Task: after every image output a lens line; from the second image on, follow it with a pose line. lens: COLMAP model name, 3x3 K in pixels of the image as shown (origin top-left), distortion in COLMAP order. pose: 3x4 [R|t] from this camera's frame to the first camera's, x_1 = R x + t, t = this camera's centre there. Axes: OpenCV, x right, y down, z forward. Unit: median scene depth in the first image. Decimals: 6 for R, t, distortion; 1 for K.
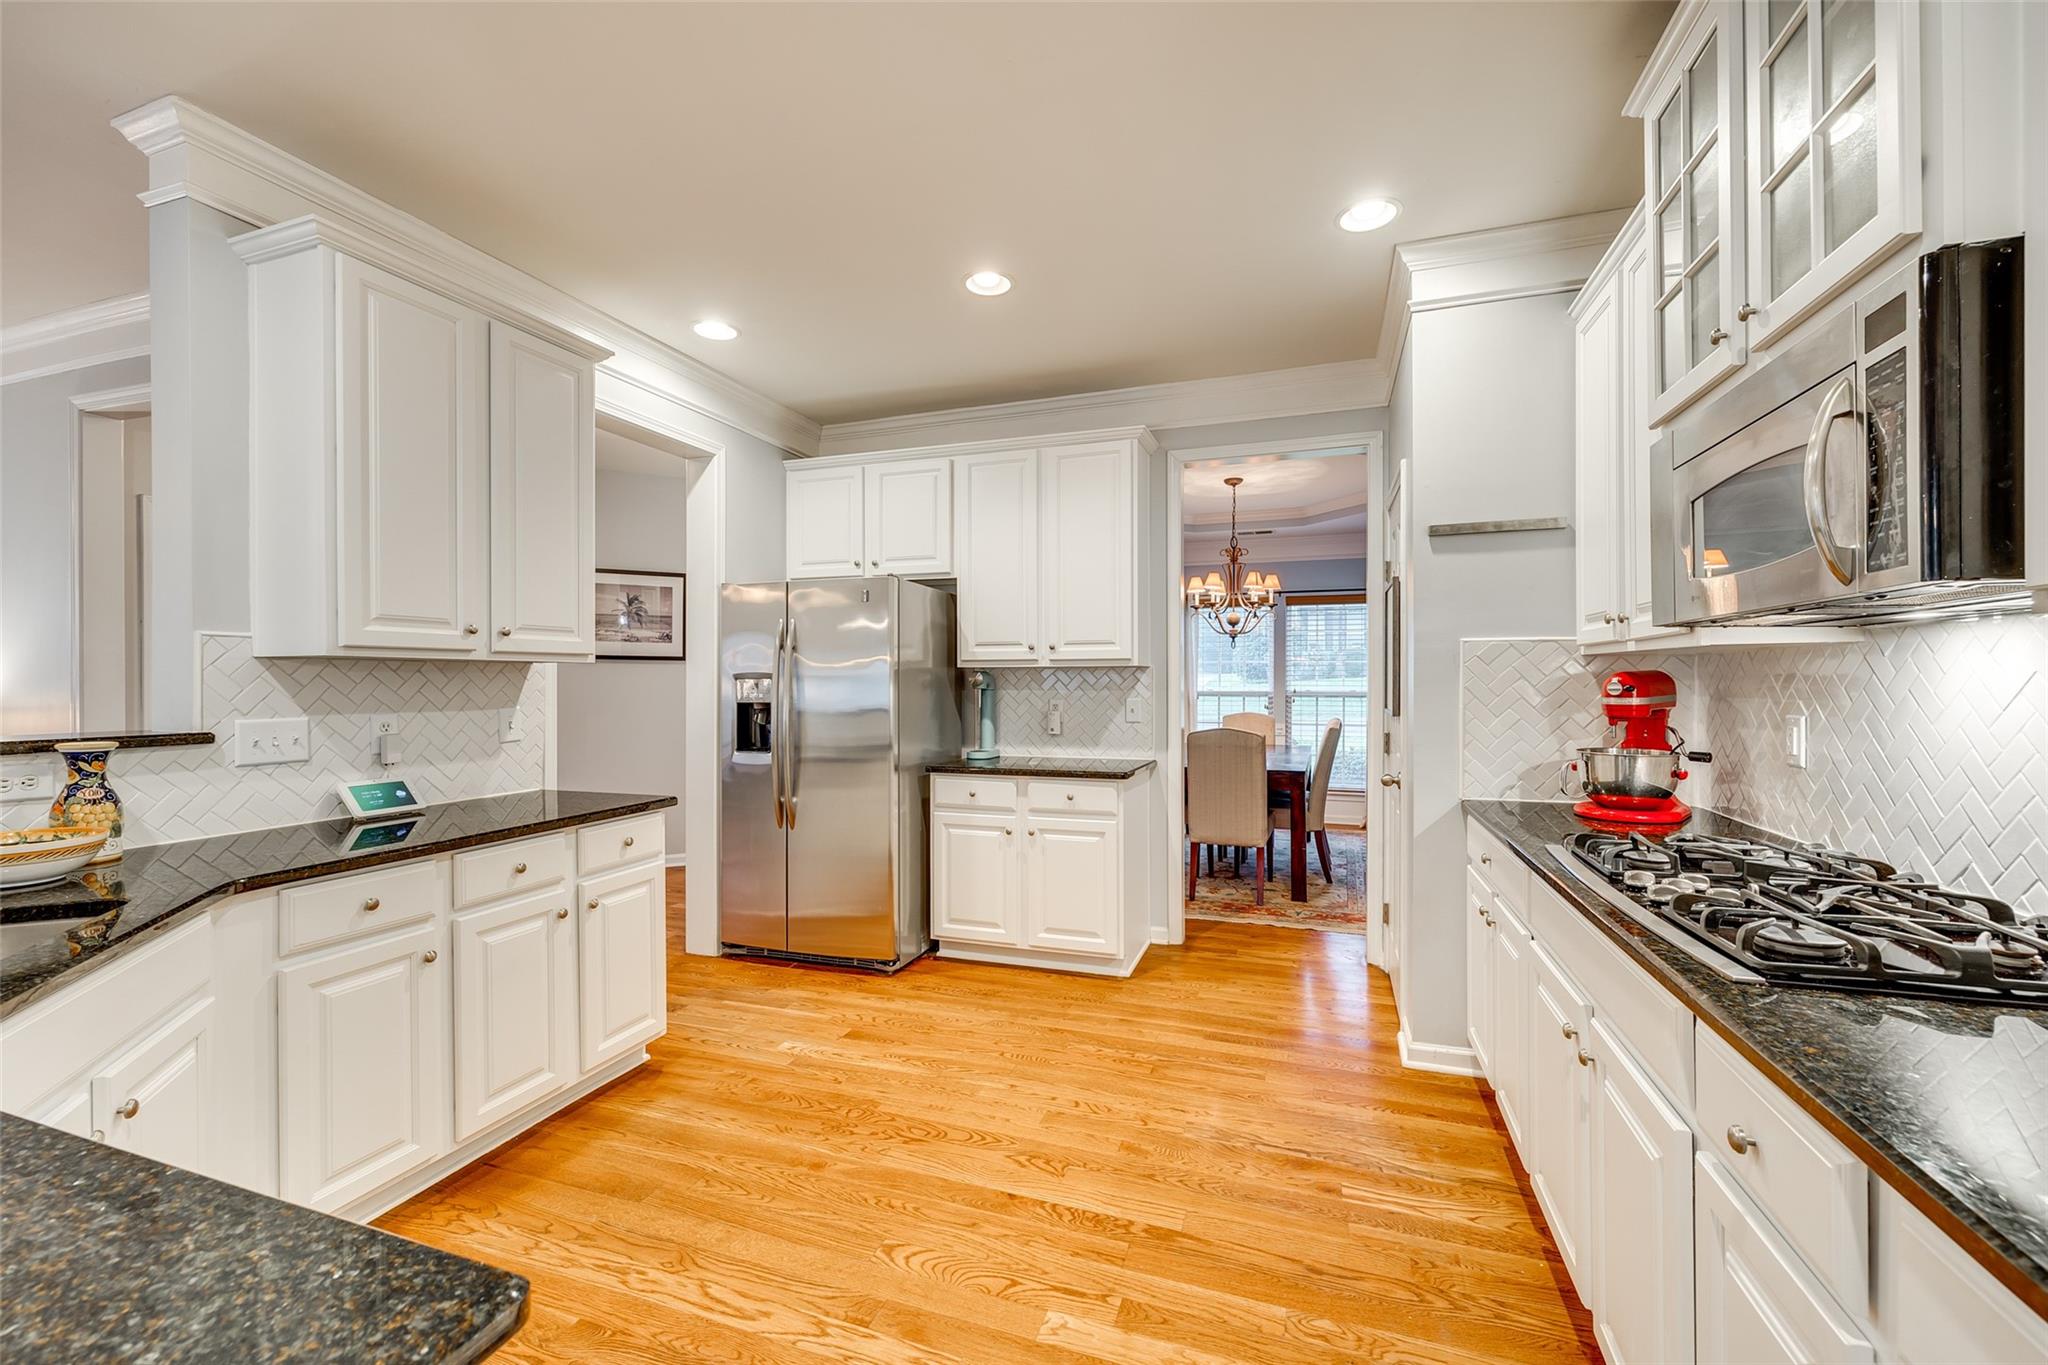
lens RADIAL K [[830.2, 0, 1030.3], [0, 830.2, 681.7], [0, 0, 1]] dist [-0.002565, 0.000893]
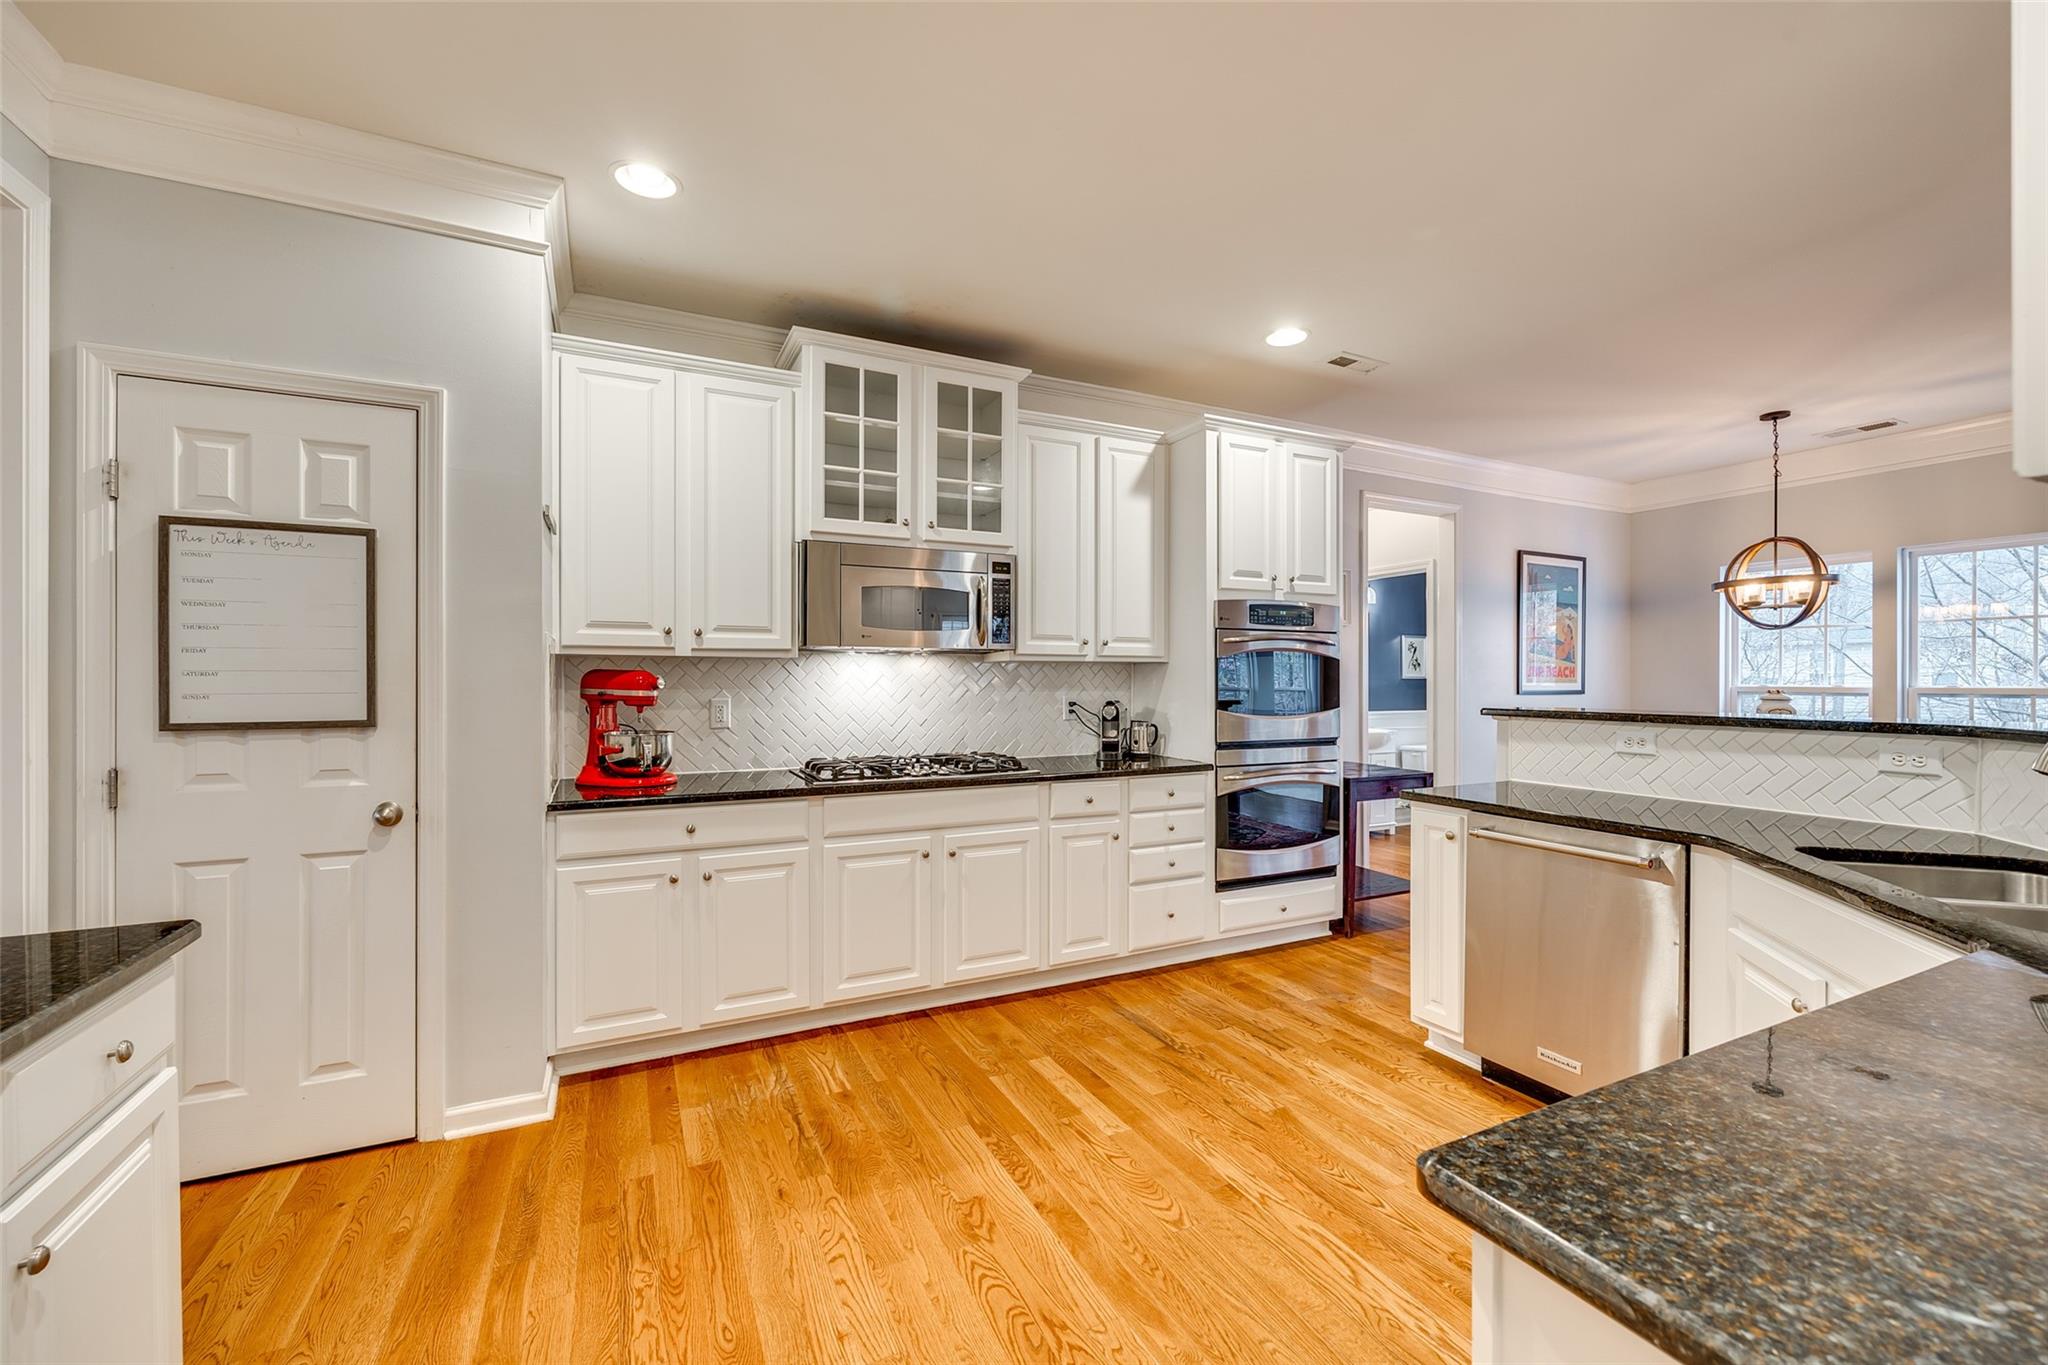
lens RADIAL K [[830.2, 0, 1030.3], [0, 830.2, 681.7], [0, 0, 1]] dist [-0.002565, 0.000893]
pose [[-0.713585, 0.000619, 0.700568, -0.645993], [0.001267, 0.999999, 0.000406, 0.005604], [-0.700567, 0.001177, -0.713585, 1.575431]]
